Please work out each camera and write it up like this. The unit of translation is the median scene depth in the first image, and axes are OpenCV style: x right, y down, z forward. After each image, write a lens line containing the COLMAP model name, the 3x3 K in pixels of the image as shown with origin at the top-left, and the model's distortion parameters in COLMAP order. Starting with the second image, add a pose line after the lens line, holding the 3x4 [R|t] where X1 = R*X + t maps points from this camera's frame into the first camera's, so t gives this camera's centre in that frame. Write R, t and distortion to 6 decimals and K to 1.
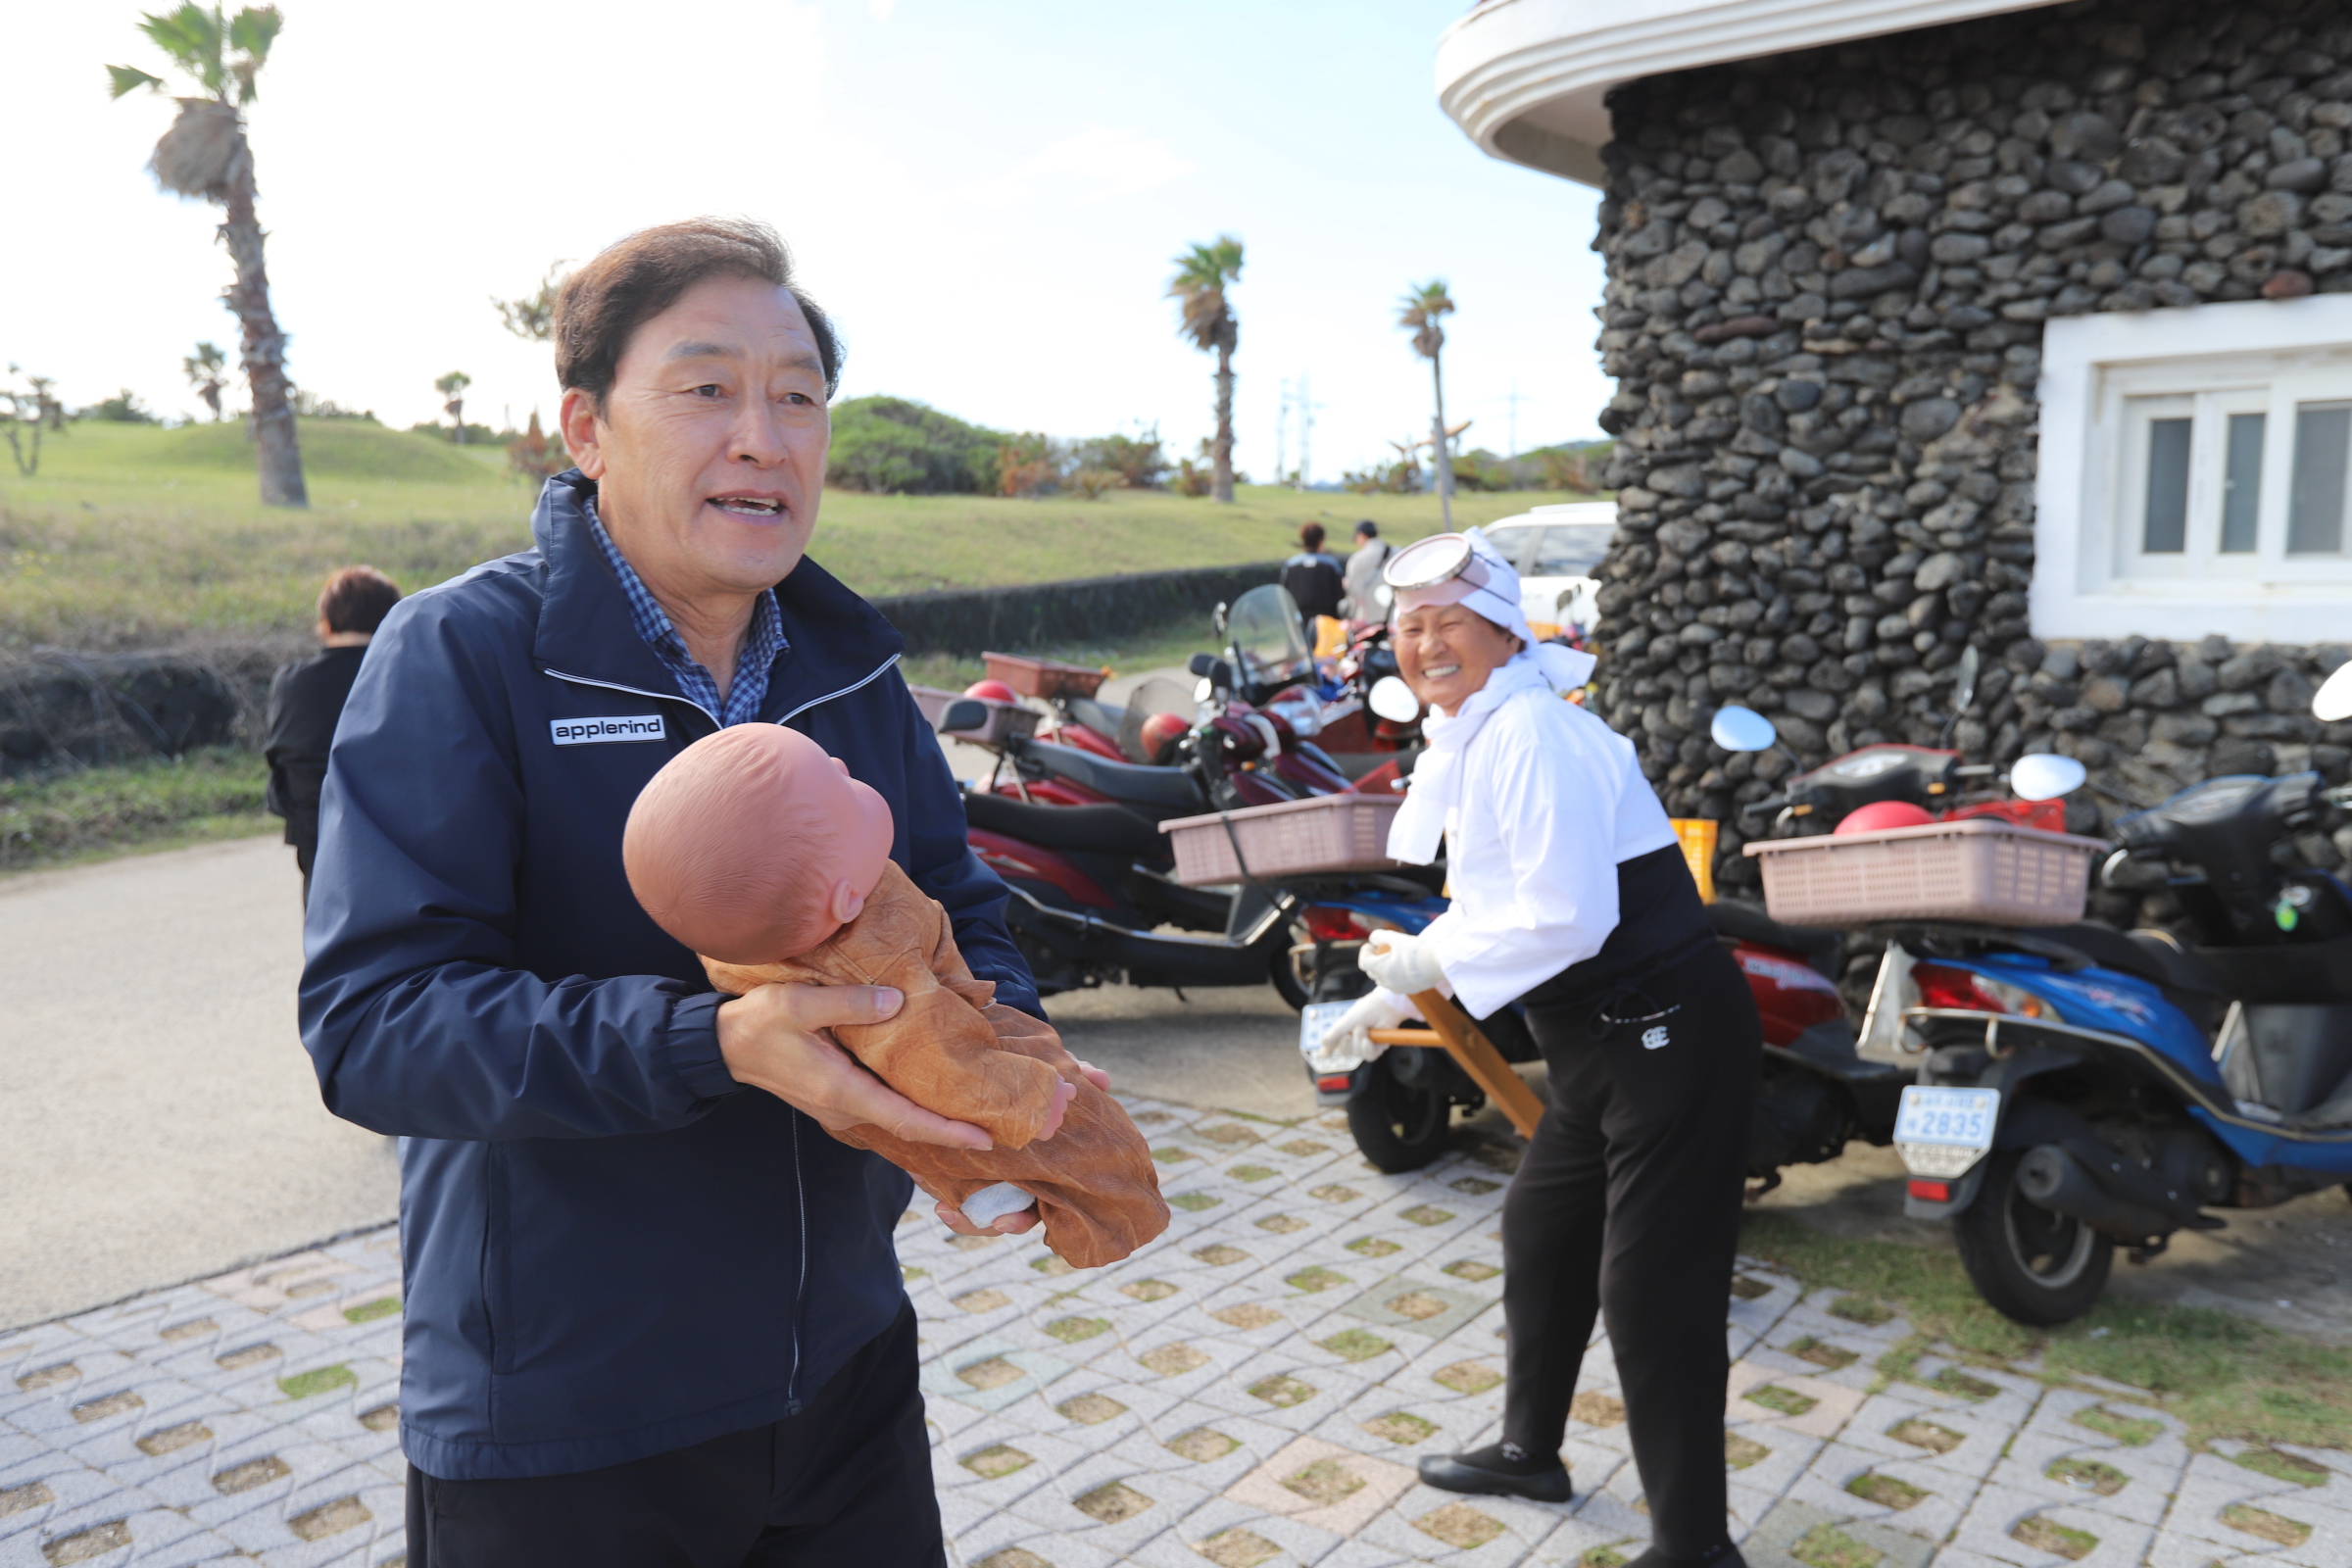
lens RADIAL K [[1848.5, 0, 1198.5], [0, 1848.5, 777.3], [0, 0, 1]] dist [-0.014729, 0.091538]
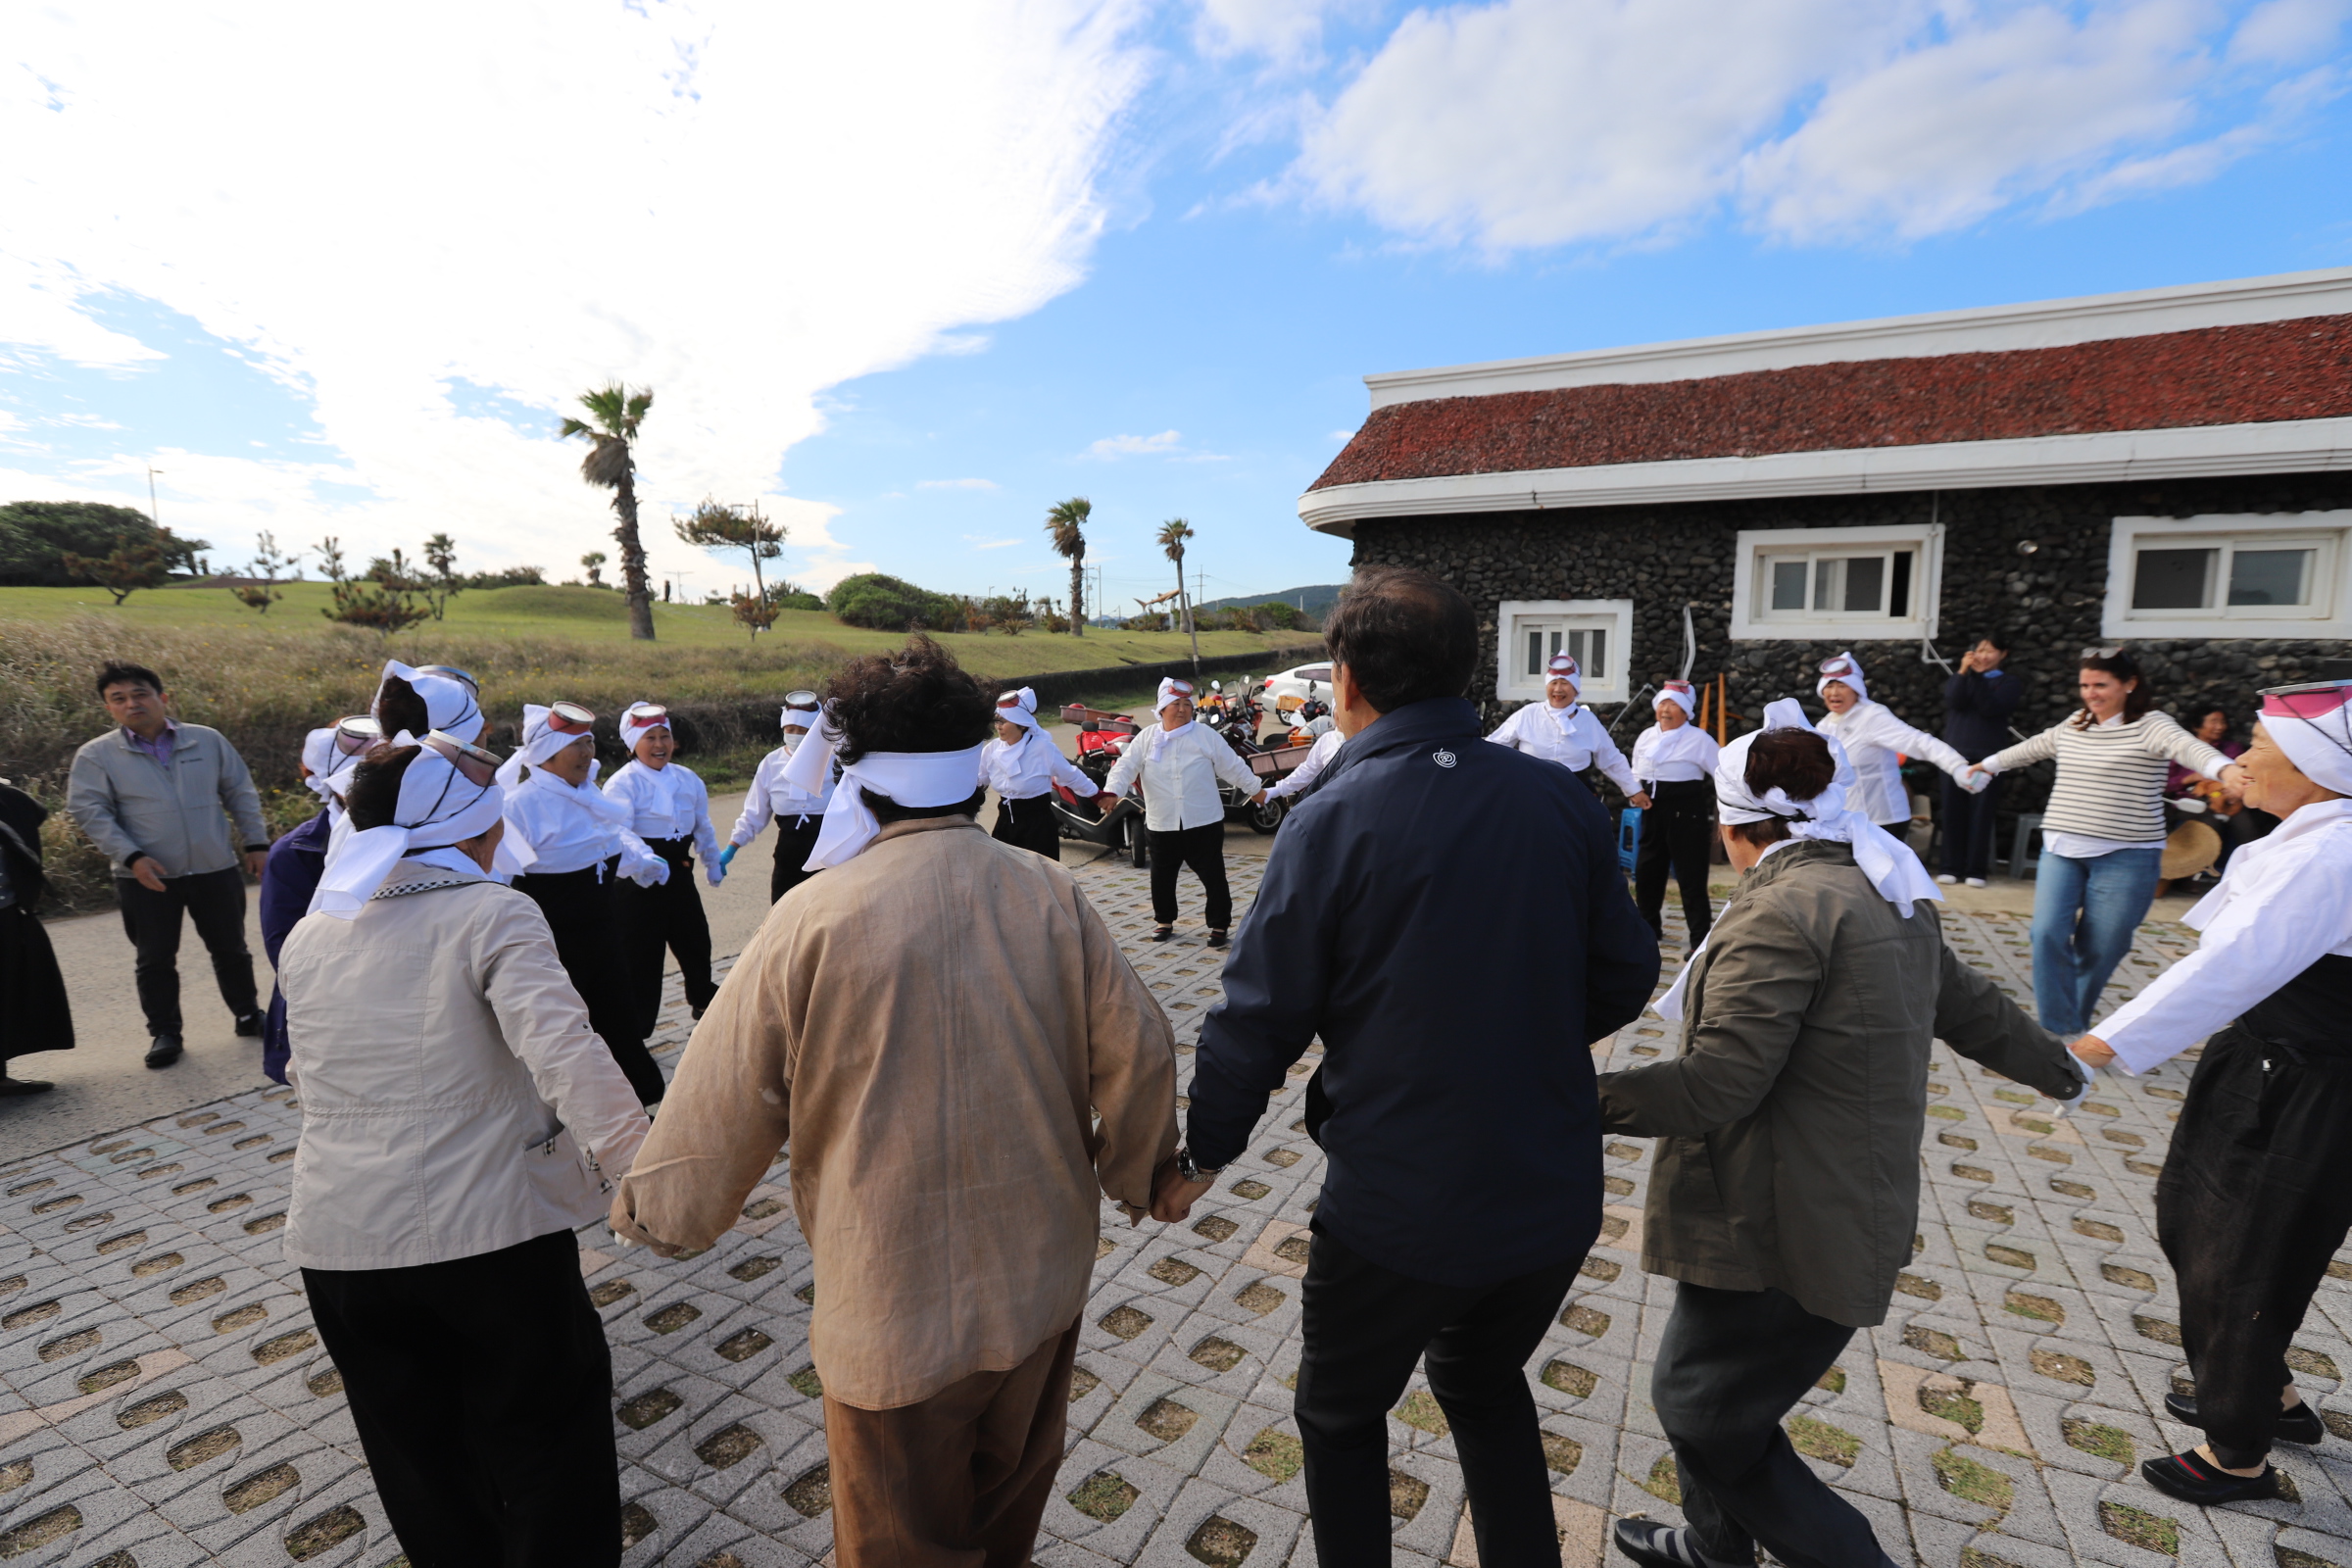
lens RADIAL K [[1072.1, 0, 1180.3], [0, 1072.1, 785.7], [0, 0, 1]] dist [-0.054645, 0.019475]
pose [[0.988227, -0.008075, 0.152779, -0.347488], [0.008850, 0.999951, -0.004392, 0.070698], [-0.152736, 0.005693, 0.988251, -0.686600]]
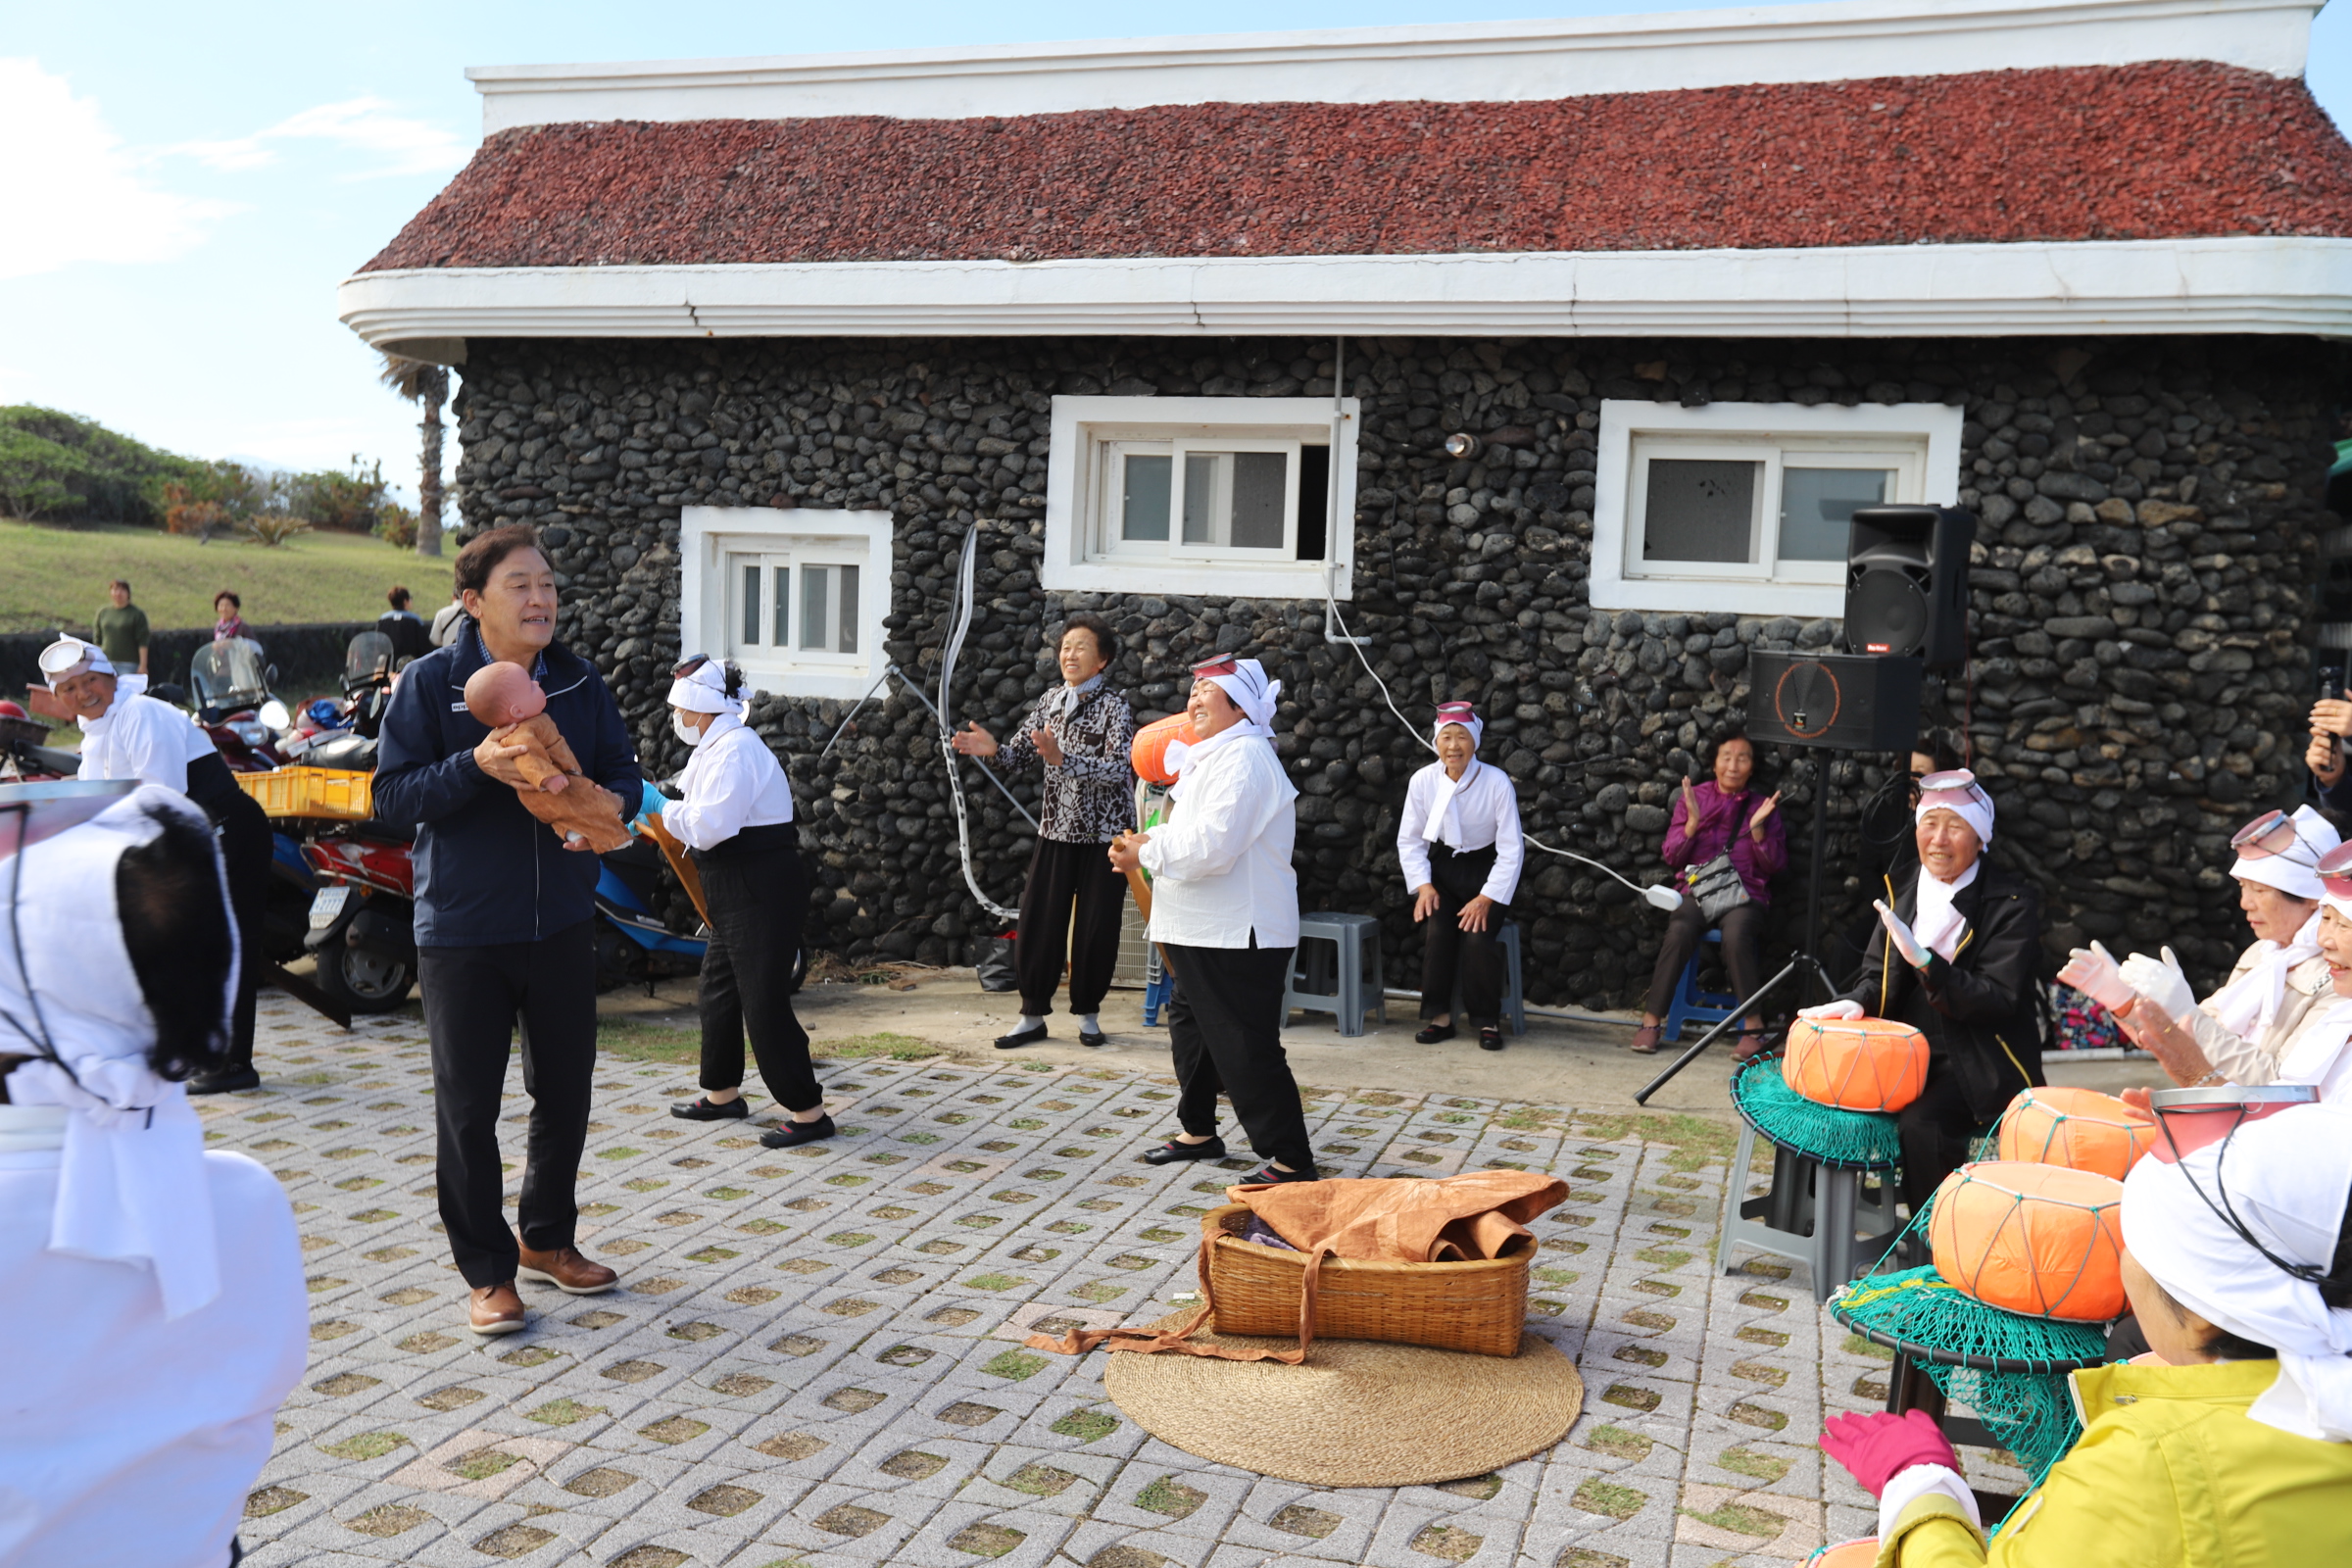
lens RADIAL K [[2017.4, 0, 1186.5], [0, 2017.4, 782.7], [0, 0, 1]] dist [-0.014409, 0.118900]
pose [[0.942977, 0.021243, 0.332179, 0.264872], [-0.007801, 0.999098, -0.041747, 0.079409], [-0.332766, 0.036775, 0.942292, -0.853282]]
